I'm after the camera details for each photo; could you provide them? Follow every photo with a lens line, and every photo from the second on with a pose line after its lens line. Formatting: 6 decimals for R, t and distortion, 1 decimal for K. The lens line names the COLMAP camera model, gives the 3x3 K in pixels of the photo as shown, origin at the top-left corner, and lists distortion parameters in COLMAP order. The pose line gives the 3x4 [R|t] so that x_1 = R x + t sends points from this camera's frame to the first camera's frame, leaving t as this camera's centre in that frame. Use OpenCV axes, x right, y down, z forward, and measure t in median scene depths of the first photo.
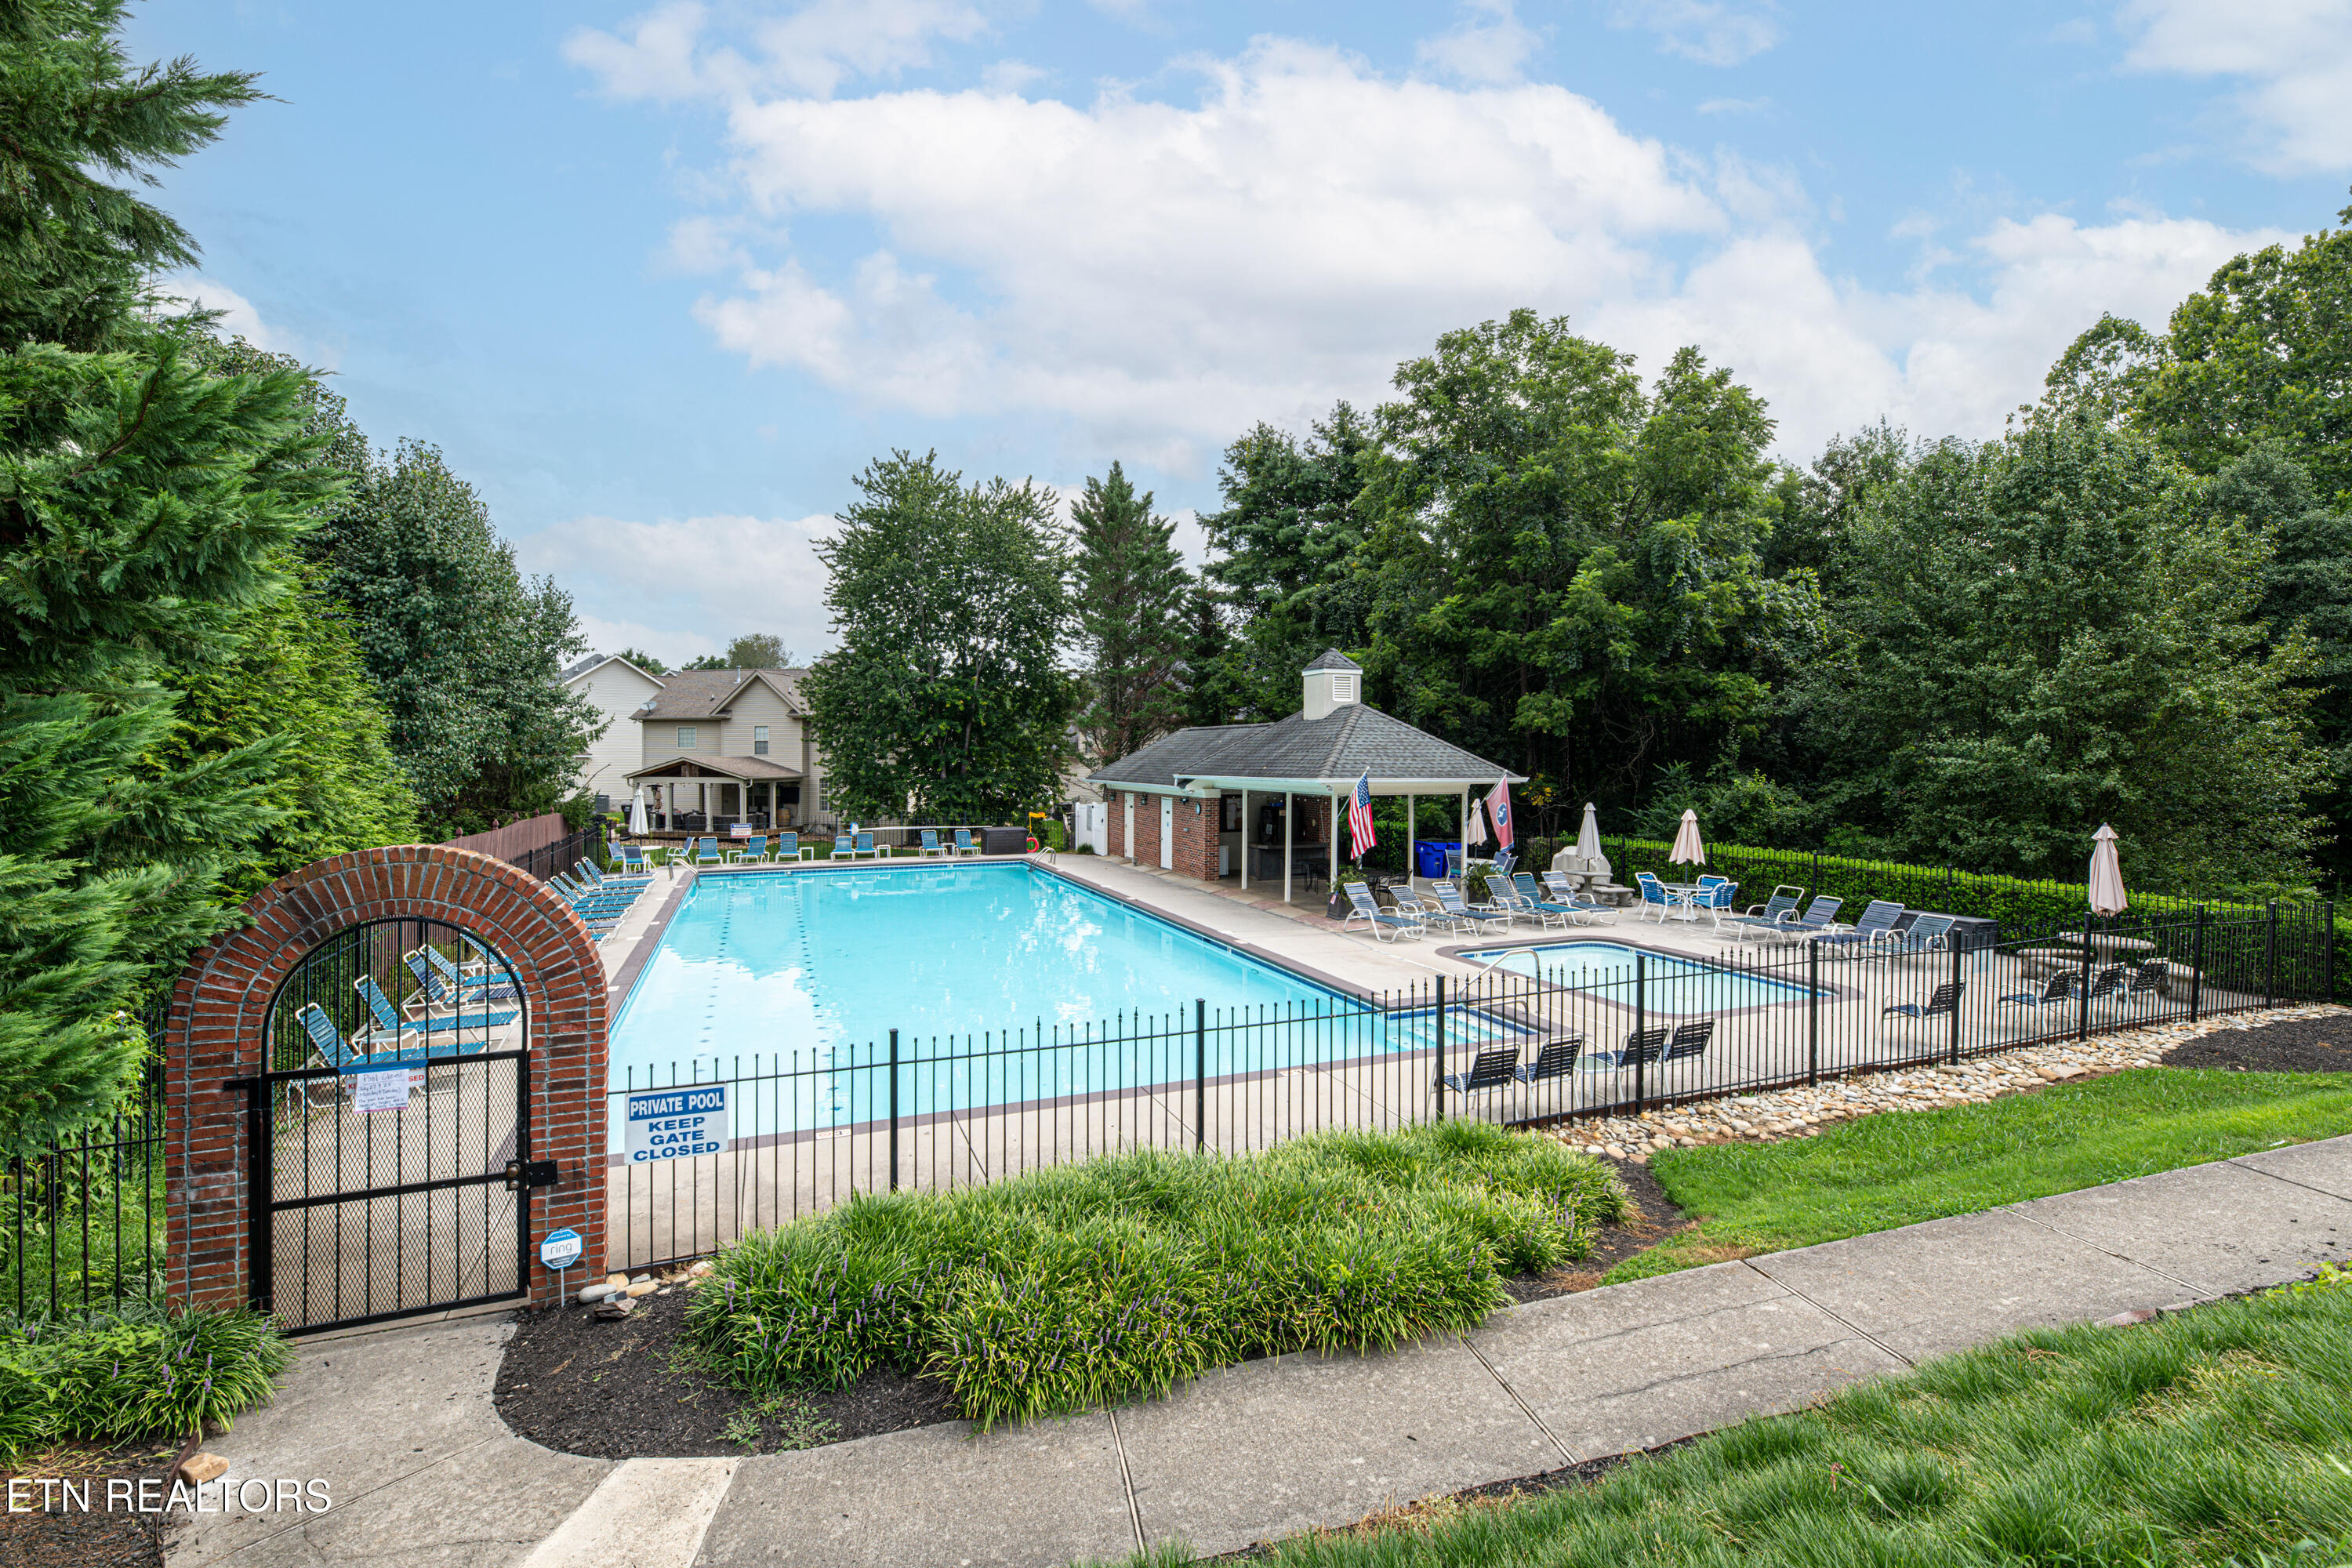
lens RADIAL K [[1022.3, 0, 1181.4], [0, 1022.3, 783.2], [0, 0, 1]] dist [-0.003690, -0.000409]
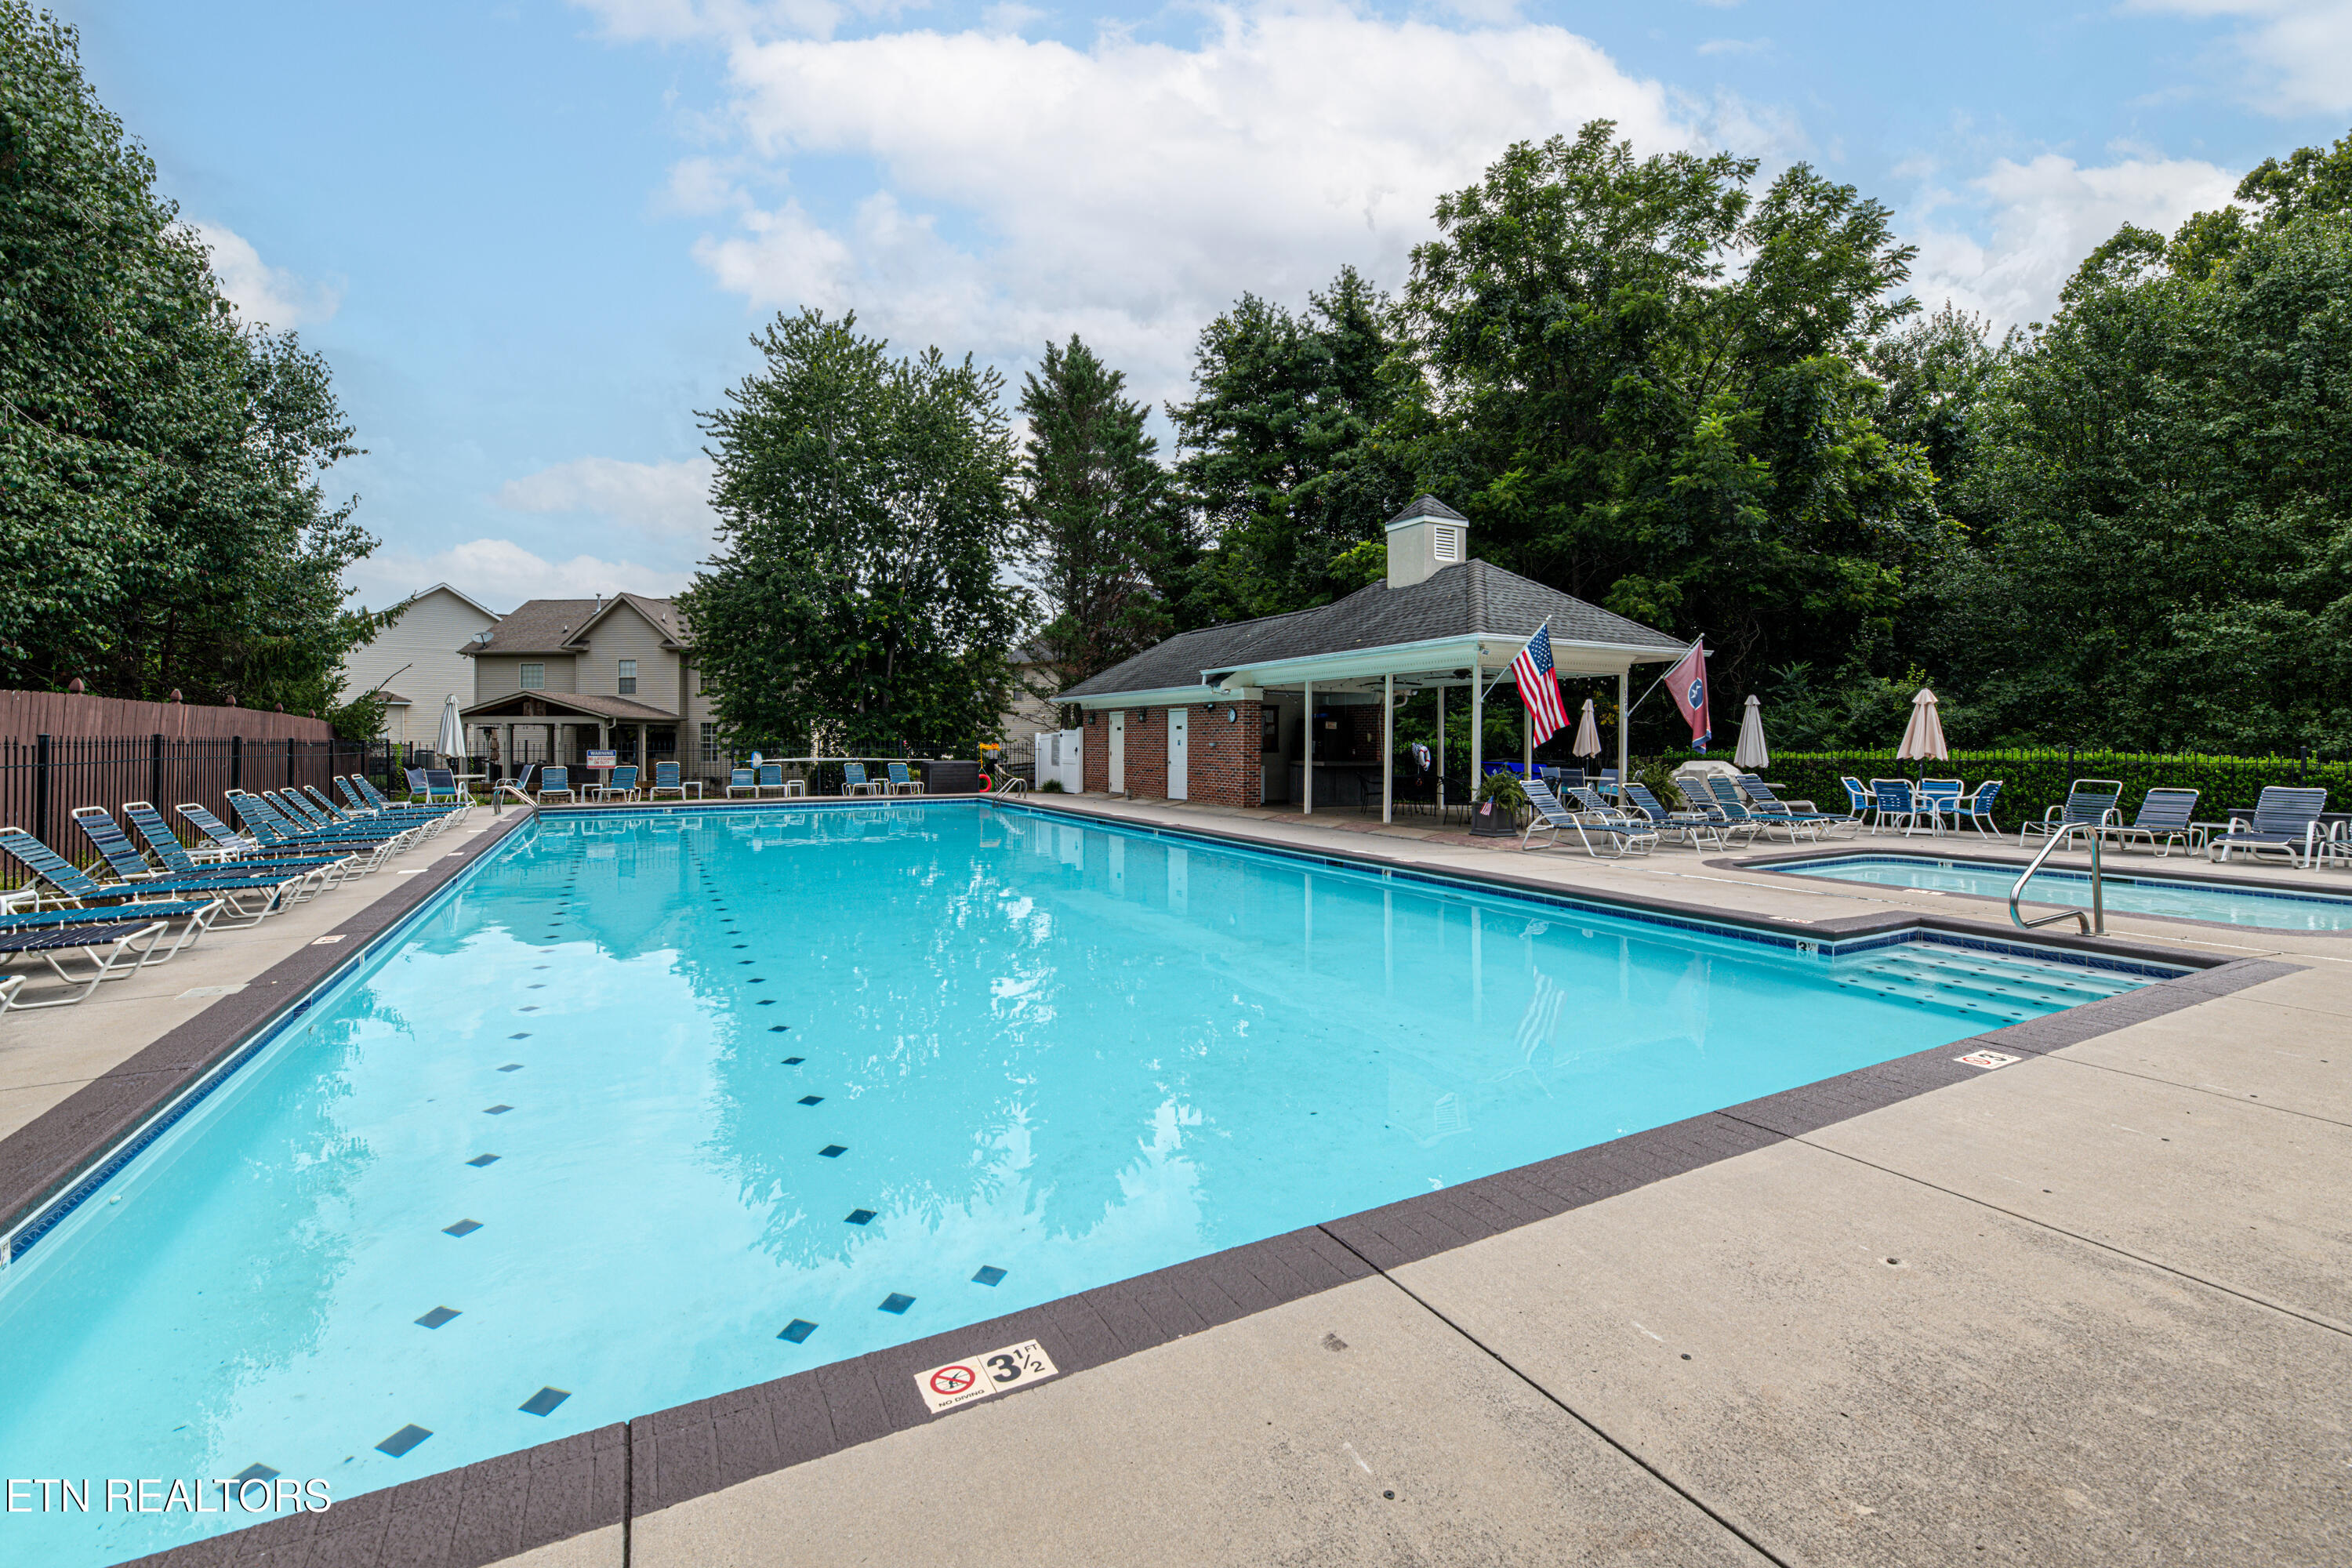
lens RADIAL K [[970.8, 0, 1162.9], [0, 970.8, 761.6], [0, 0, 1]] dist [-0.000924, 0.000320]
pose [[0.993051, -0.001112, 0.117678, -0.090979], [0.003273, 0.999829, -0.018174, 0.054726], [-0.117638, 0.018433, 0.992885, 0.211026]]
